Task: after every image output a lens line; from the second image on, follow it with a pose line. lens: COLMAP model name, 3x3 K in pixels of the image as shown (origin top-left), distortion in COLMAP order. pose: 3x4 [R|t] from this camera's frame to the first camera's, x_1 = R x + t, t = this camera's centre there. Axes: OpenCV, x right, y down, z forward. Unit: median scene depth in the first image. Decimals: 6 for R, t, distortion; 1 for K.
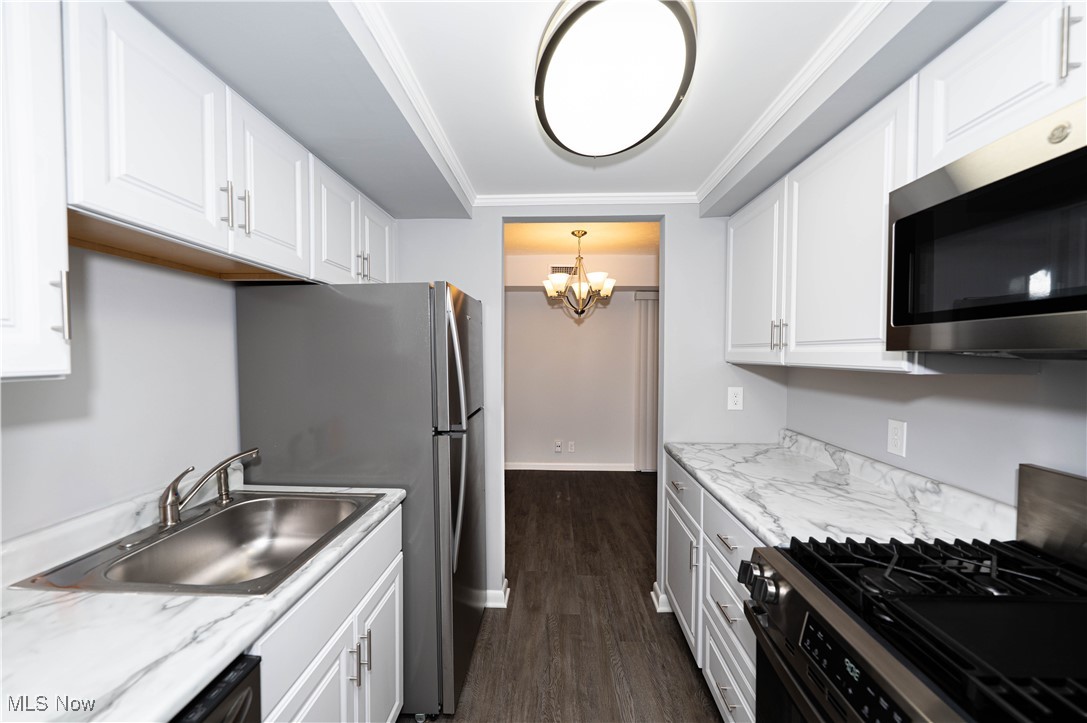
lens RADIAL K [[435.1, 0, 541.8], [0, 435.1, 360.8], [0, 0, 1]] dist [0.000187, -0.001064]
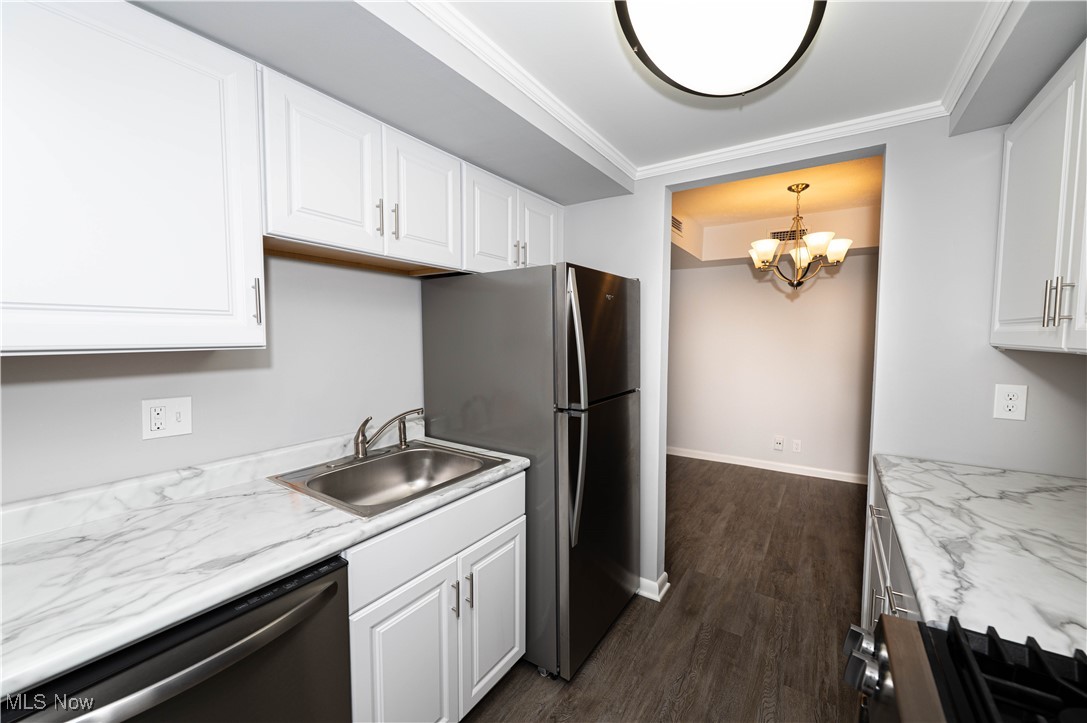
lens RADIAL K [[435.1, 0, 542.7], [0, 435.1, 355.7], [0, 0, 1]] dist [0.000187, -0.001064]
pose [[0.851840, 0.026132, -0.523150, 0.253407], [-0.010656, 0.999413, 0.032572, 0.003238], [0.523694, -0.022171, 0.851618, 0.095116]]
